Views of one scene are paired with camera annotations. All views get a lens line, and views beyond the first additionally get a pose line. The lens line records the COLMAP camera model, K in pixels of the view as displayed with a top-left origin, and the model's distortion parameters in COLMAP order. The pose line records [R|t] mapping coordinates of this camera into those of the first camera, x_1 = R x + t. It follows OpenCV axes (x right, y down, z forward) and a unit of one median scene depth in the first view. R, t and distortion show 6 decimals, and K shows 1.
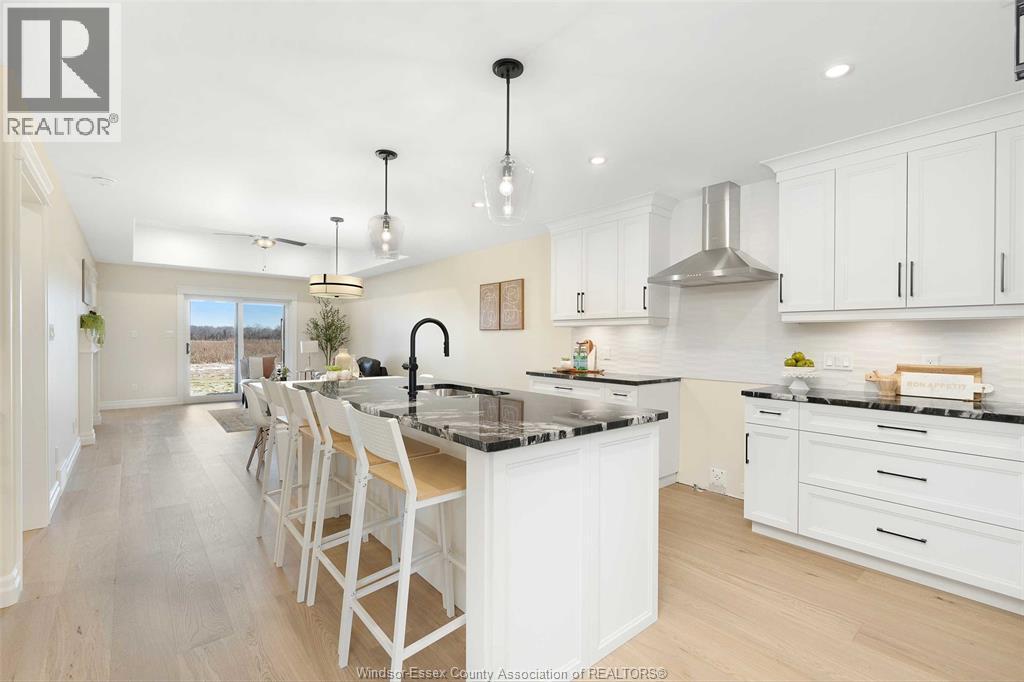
lens RADIAL K [[453.2, 0, 540.3], [0, 453.2, 339.7], [0, 0, 1]] dist [-0.010424, 0.000078]
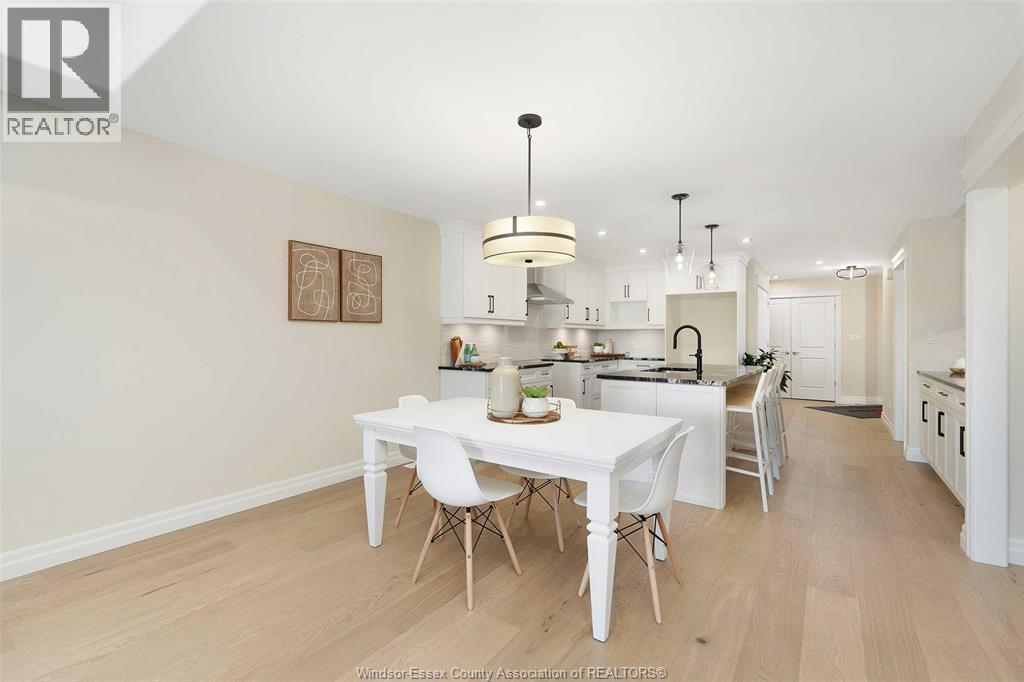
lens RADIAL K [[450.1, 0, 492.4], [0, 450.1, 339.3], [0, 0, 1]] dist [-0.001139, -0.000101]
pose [[-0.183920, -0.015947, 0.982812, -0.809360], [-0.006176, 0.999867, 0.015068, -0.007675], [-0.982922, -0.003298, -0.183994, 0.949677]]
